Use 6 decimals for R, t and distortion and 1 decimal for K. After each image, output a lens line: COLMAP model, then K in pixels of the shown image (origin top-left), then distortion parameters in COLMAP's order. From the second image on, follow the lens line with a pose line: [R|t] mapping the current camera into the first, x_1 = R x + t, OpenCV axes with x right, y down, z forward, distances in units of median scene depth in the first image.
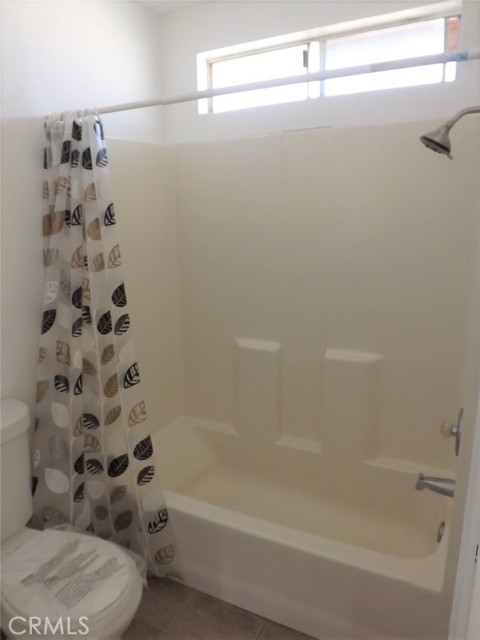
lens RADIAL K [[458.2, 0, 238.8], [0, 458.2, 320.8], [0, 0, 1]] dist [-0.082940, 0.024390]
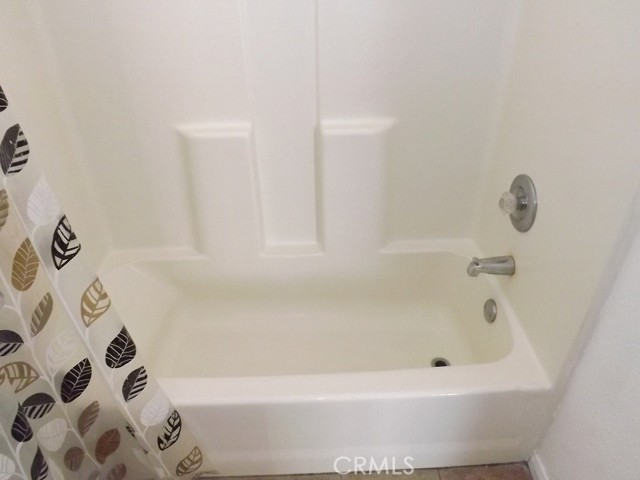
lens RADIAL K [[458.2, 0, 320.3], [0, 458.2, 238.4], [0, 0, 1]] dist [-0.082940, 0.024390]
pose [[0.868184, -0.269529, 0.416666, -0.186197], [0.106176, 0.921090, 0.374593, -0.042196], [-0.484751, -0.280976, 0.828293, 0.424224]]
